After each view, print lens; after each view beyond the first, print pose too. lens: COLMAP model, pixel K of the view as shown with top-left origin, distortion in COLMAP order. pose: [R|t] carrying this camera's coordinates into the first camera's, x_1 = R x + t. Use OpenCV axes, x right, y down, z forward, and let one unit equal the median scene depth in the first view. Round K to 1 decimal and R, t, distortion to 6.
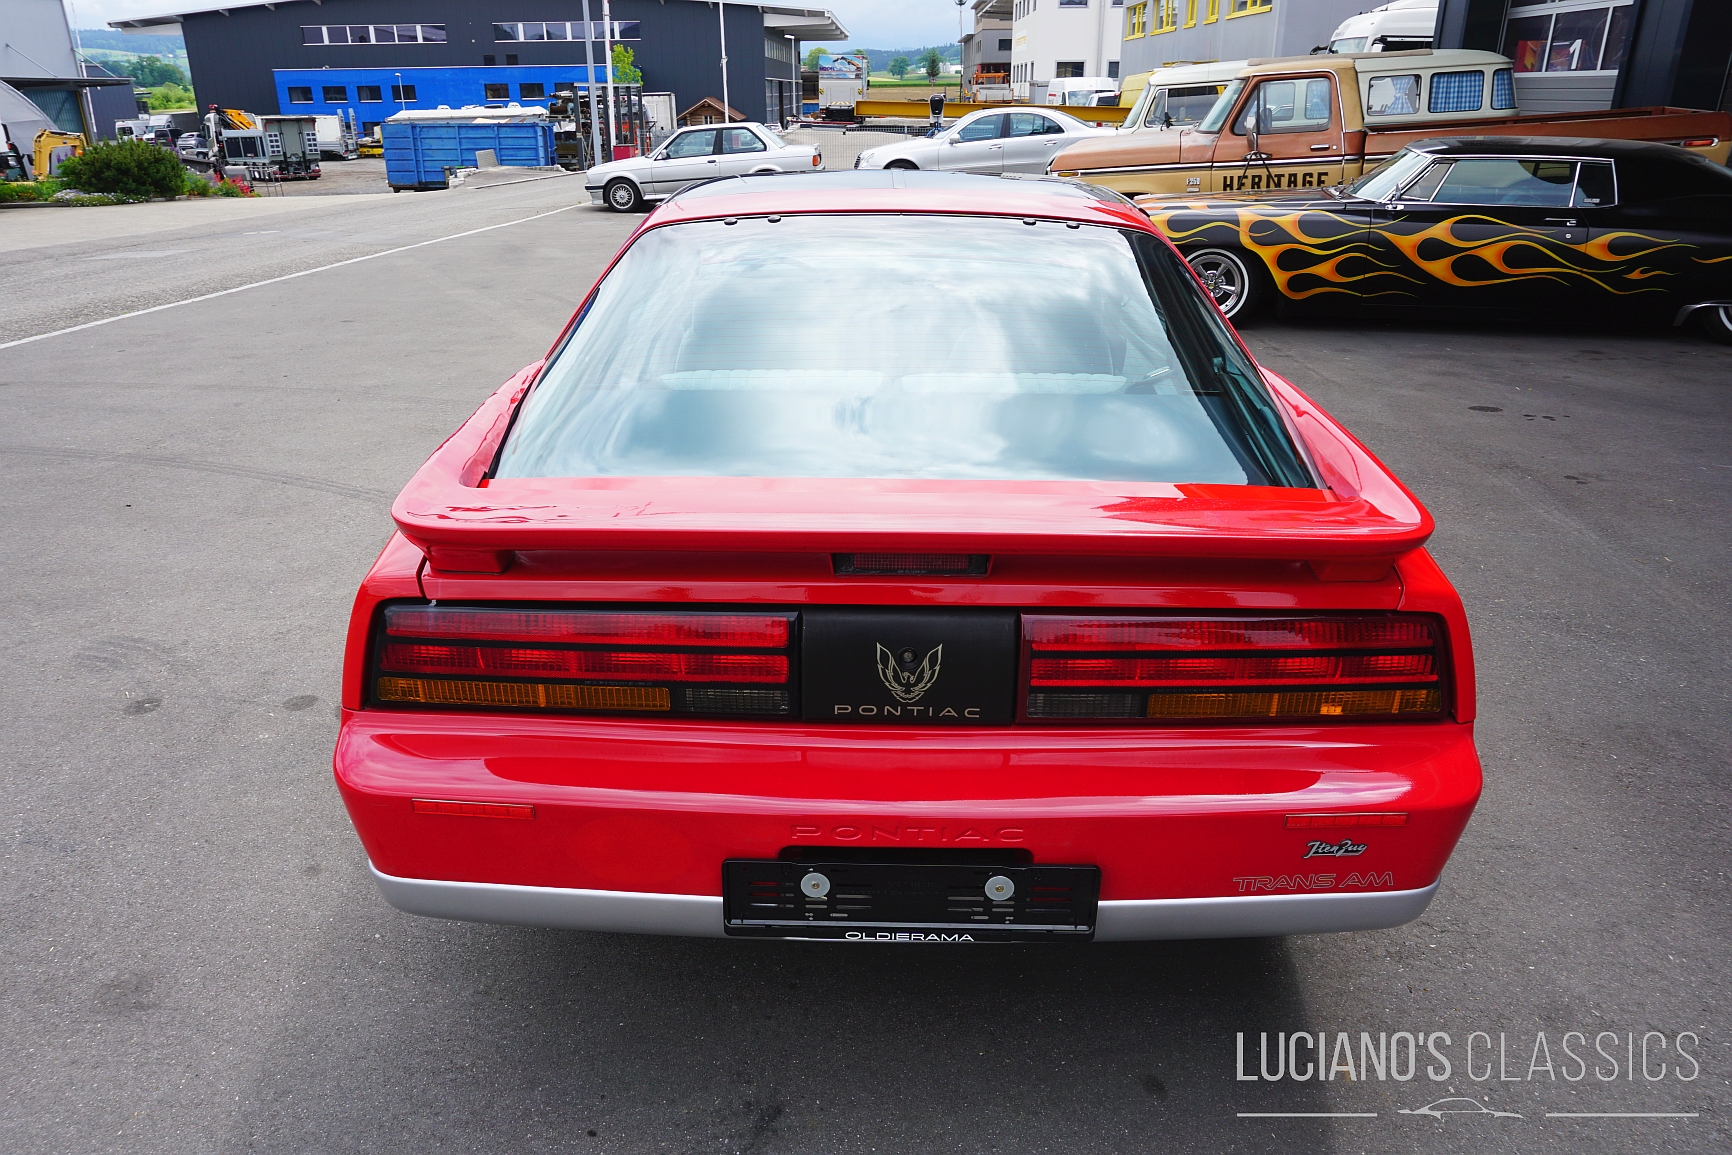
lens RADIAL K [[1160.5, 0, 865.4], [0, 1160.5, 566.5], [0, 0, 1]] dist [-0.045615, 0.033624]
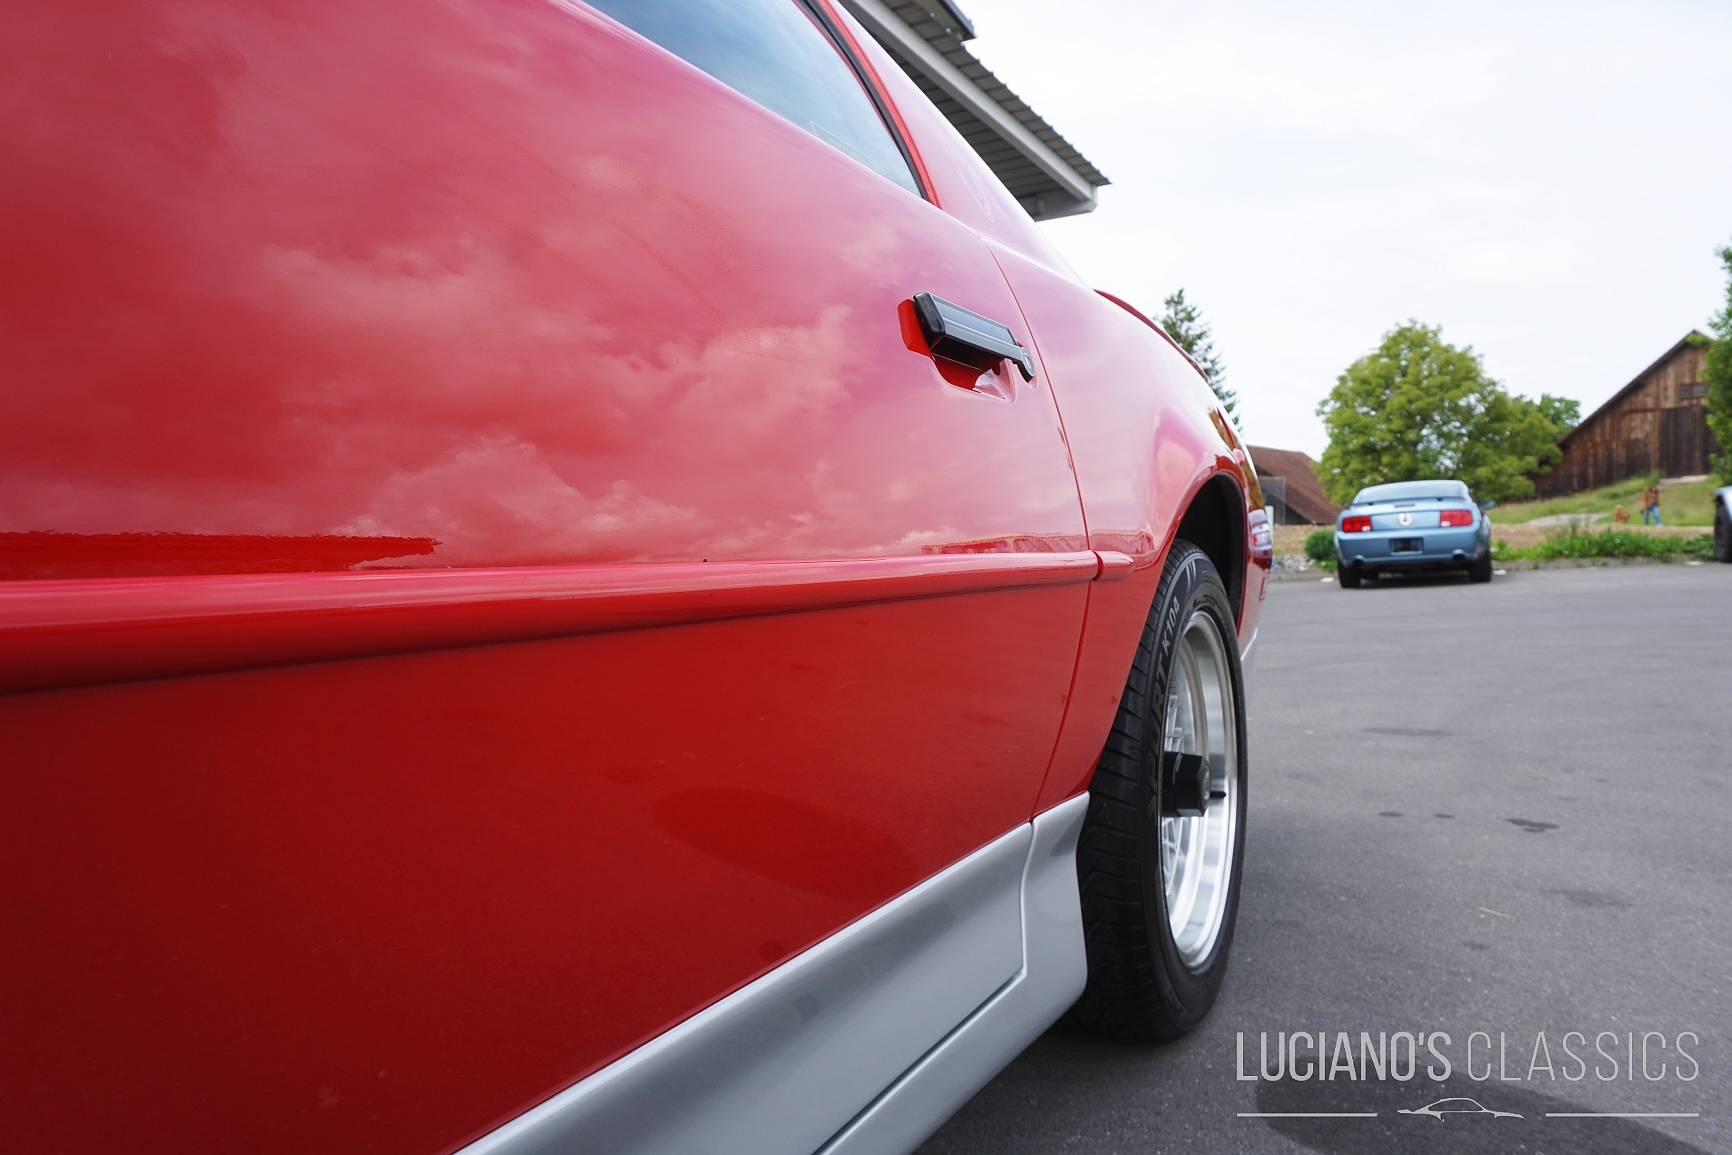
lens RADIAL K [[1160.5, 0, 863.6], [0, 1160.5, 576.4], [0, 0, 1]] dist [-0.045615, 0.033624]
pose [[-0.883574, 0.001087, 0.468291, -0.146754], [0.186225, 0.918343, 0.349237, -0.087213], [-0.429672, 0.395784, -0.811626, 0.513579]]
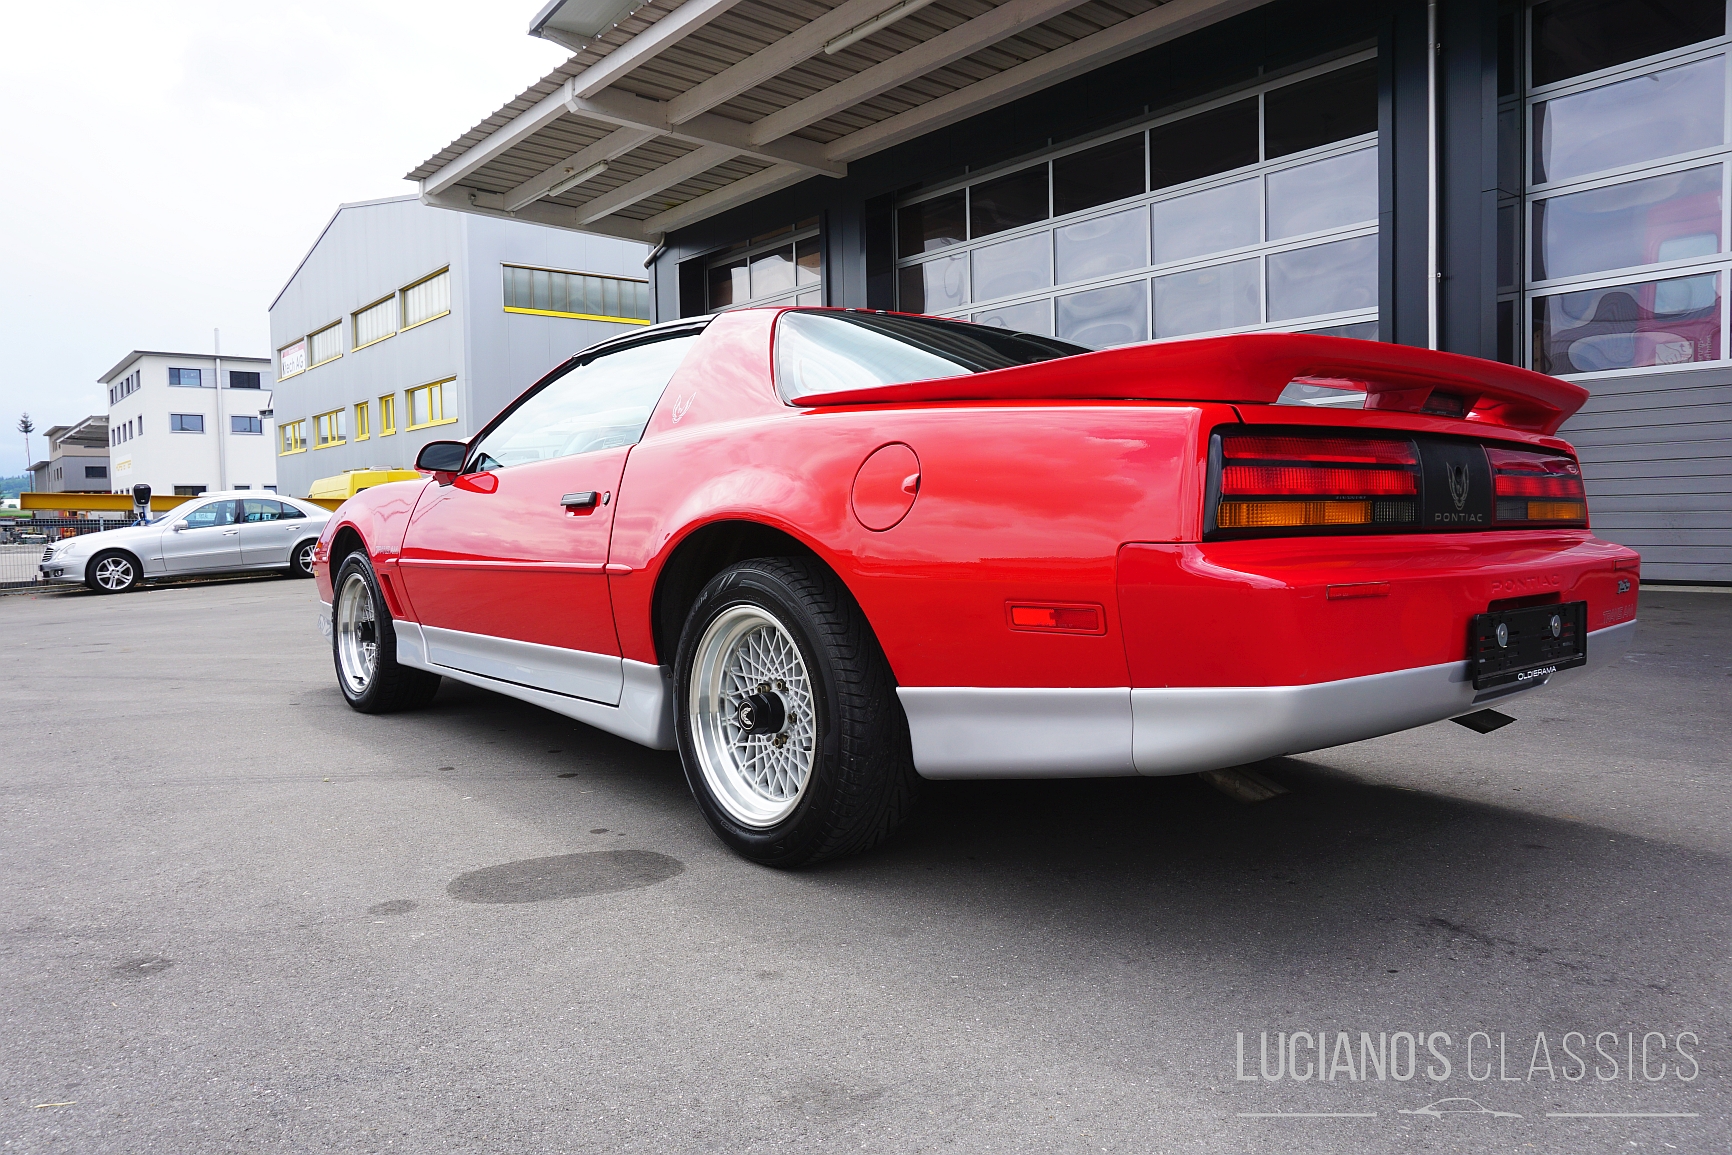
lens RADIAL K [[1160.5, 0, 861.9], [0, 1160.5, 569.0], [0, 0, 1]] dist [-0.045615, 0.033624]
pose [[0.755268, -0.042321, 0.654049, -0.281068], [0.264239, 0.932880, -0.244769, 0.067046], [-0.599790, 0.357691, 0.715757, 0.101734]]
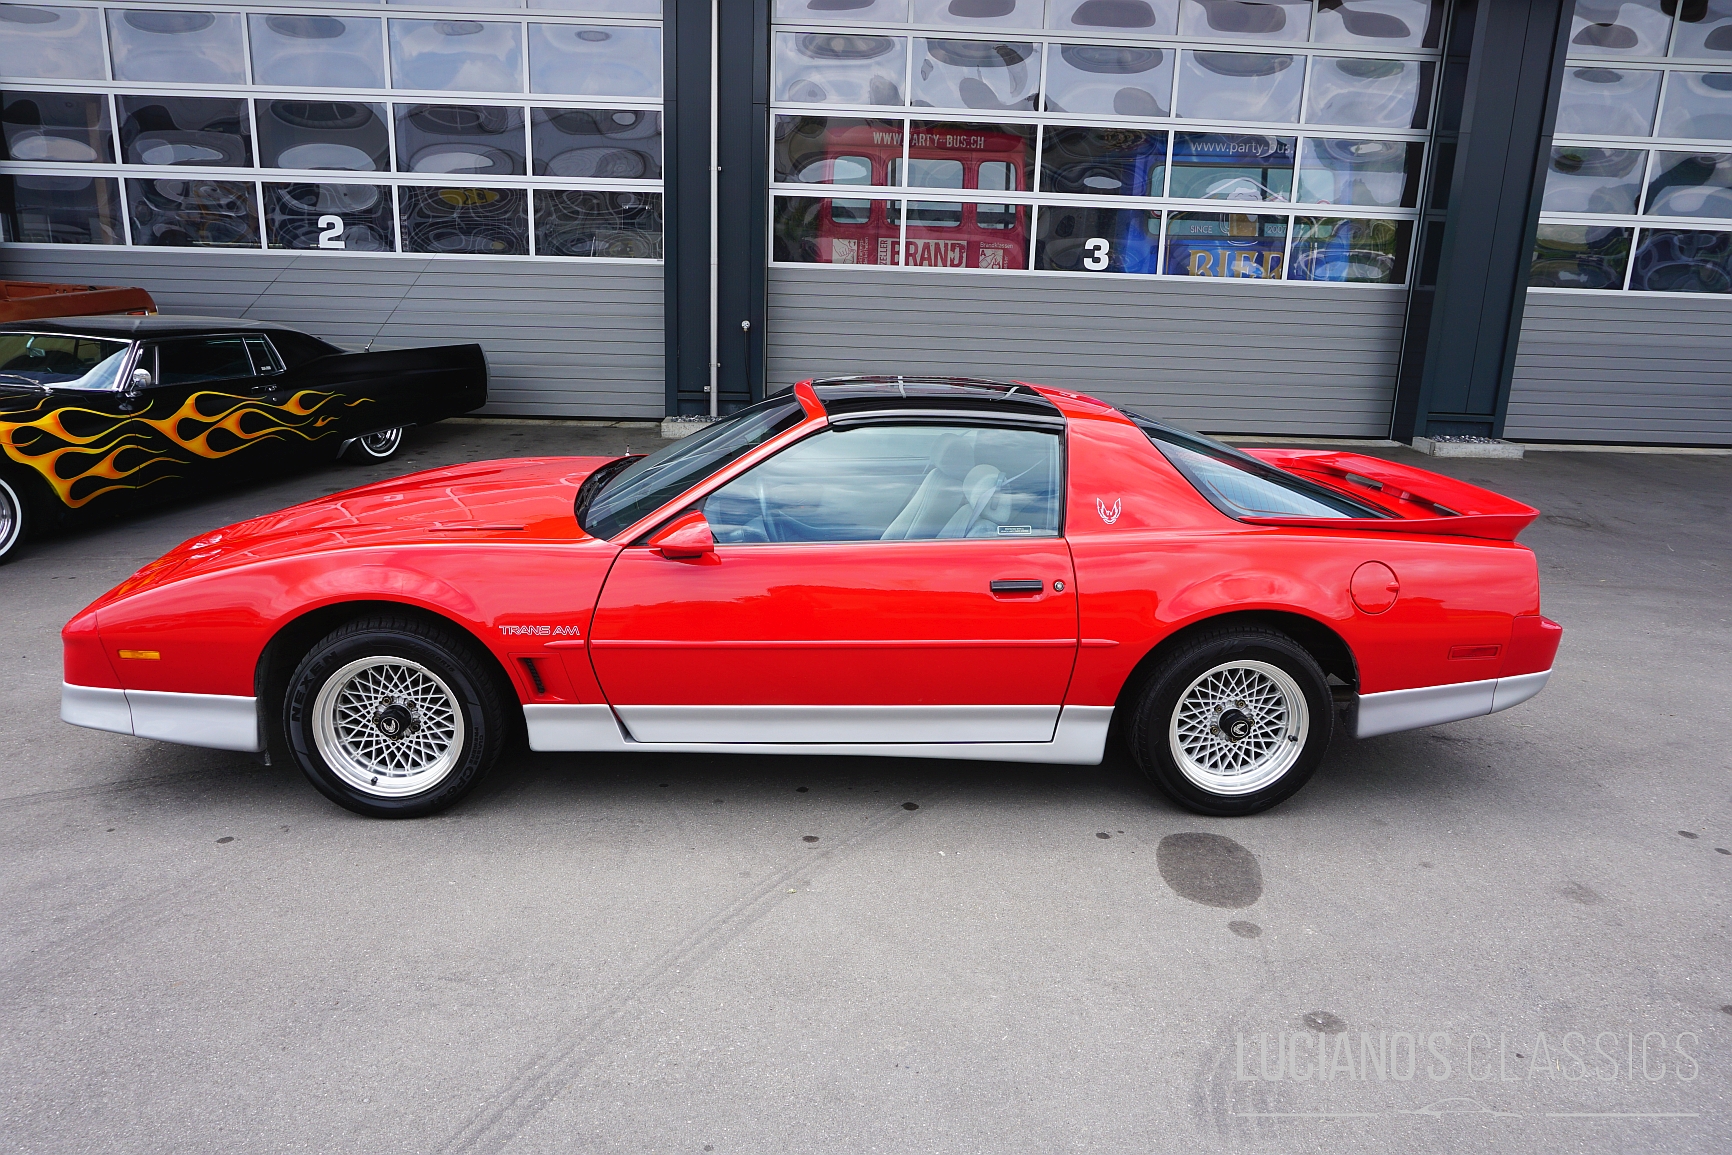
lens RADIAL K [[1160.5, 0, 862.8], [0, 1160.5, 575.0], [0, 0, 1]] dist [-0.045615, 0.033624]
pose [[-0.069436, -0.256104, 0.964152, -0.528068], [0.354584, 0.897036, 0.263812, -0.210837], [-0.932442, 0.360191, 0.028524, 0.455803]]
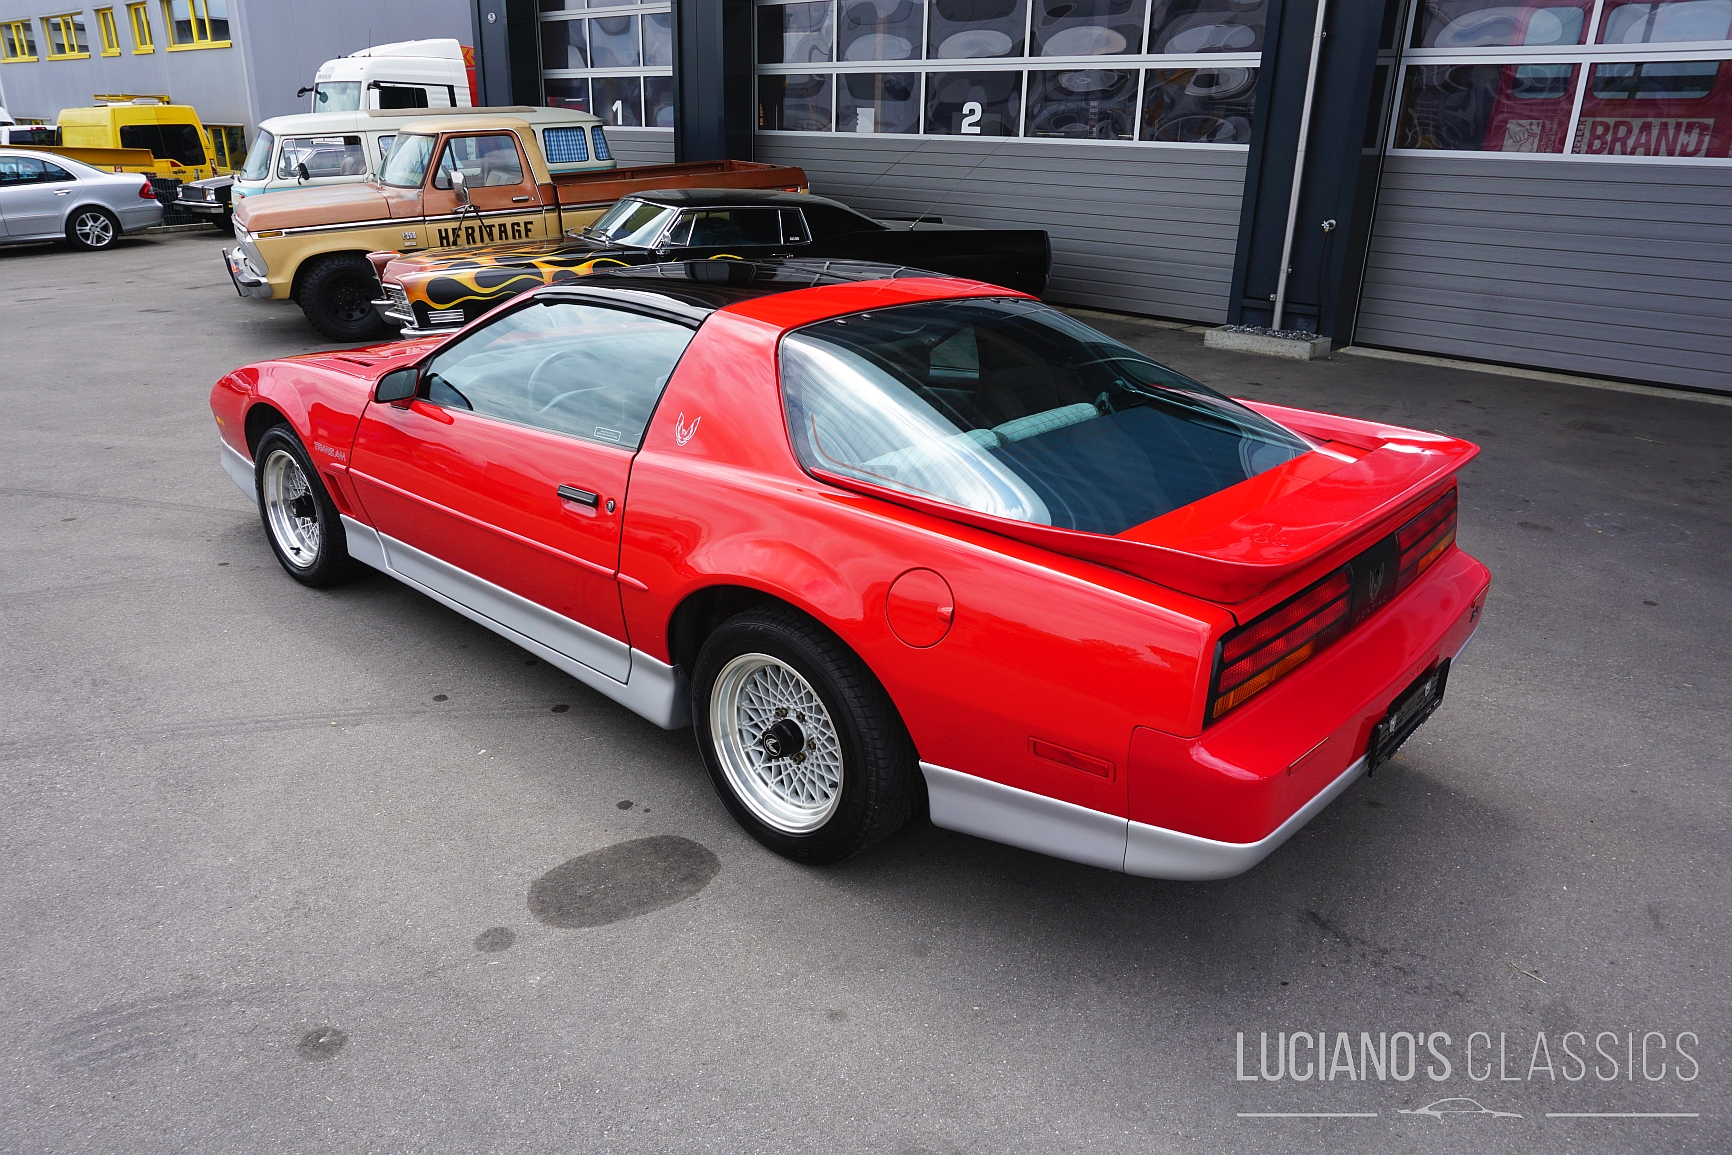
lens RADIAL K [[1160.5, 0, 860.2], [0, 1160.5, 570.6], [0, 0, 1]] dist [-0.045615, 0.033624]
pose [[0.652241, -0.250476, 0.715432, -0.329453], [0.265624, 0.959506, 0.093766, -0.056300], [-0.709948, 0.128878, 0.692362, 0.079657]]
